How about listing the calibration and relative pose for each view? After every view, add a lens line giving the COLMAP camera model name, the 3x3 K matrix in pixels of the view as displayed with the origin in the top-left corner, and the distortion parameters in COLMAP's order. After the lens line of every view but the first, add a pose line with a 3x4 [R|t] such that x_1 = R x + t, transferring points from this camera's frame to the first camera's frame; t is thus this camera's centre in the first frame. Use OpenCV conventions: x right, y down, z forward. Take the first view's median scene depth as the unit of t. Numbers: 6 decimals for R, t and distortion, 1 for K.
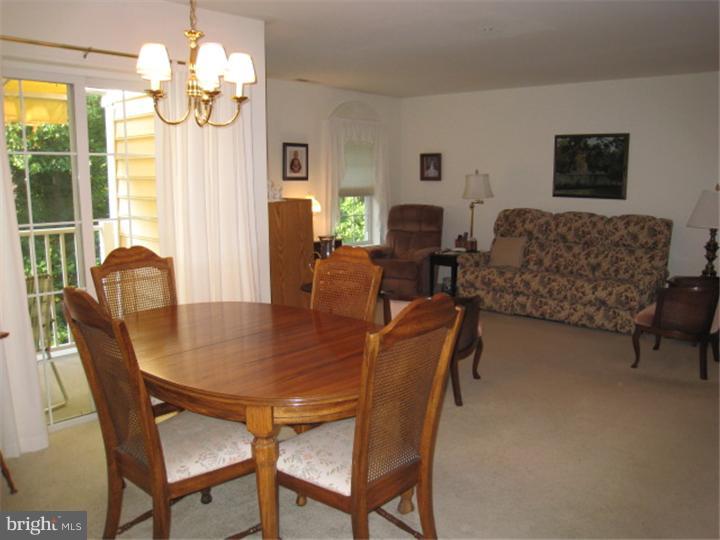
lens RADIAL K [[598.4, 0, 361.1], [0, 598.4, 269.0], [0, 0, 1]] dist [-0.140738, 0.065925]
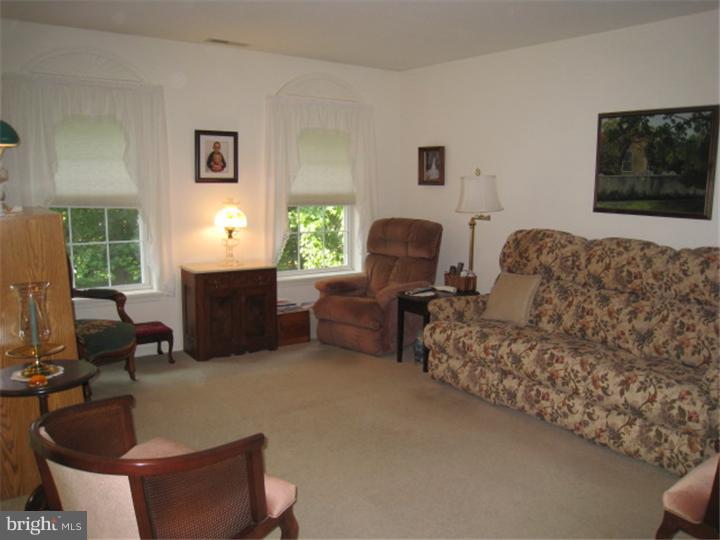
lens RADIAL K [[598.4, 0, 358.4], [0, 598.4, 272.7], [0, 0, 1]] dist [-0.140738, 0.065925]
pose [[0.978434, 0.040396, -0.202573, 0.216884], [-0.041302, 0.999147, -0.000243, -0.049418], [0.202391, 0.008605, 0.979267, 0.351972]]
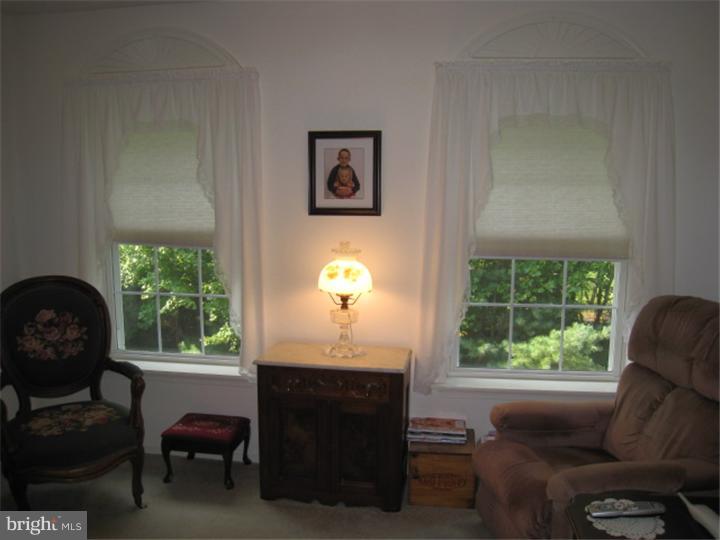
lens RADIAL K [[598.4, 0, 361.8], [0, 598.4, 274.4], [0, 0, 1]] dist [-0.140738, 0.065925]
pose [[0.566686, 0.116316, -0.815682, 0.277093], [-0.125021, 0.990661, 0.054410, -0.137510], [0.814394, 0.071144, 0.575935, 0.795785]]
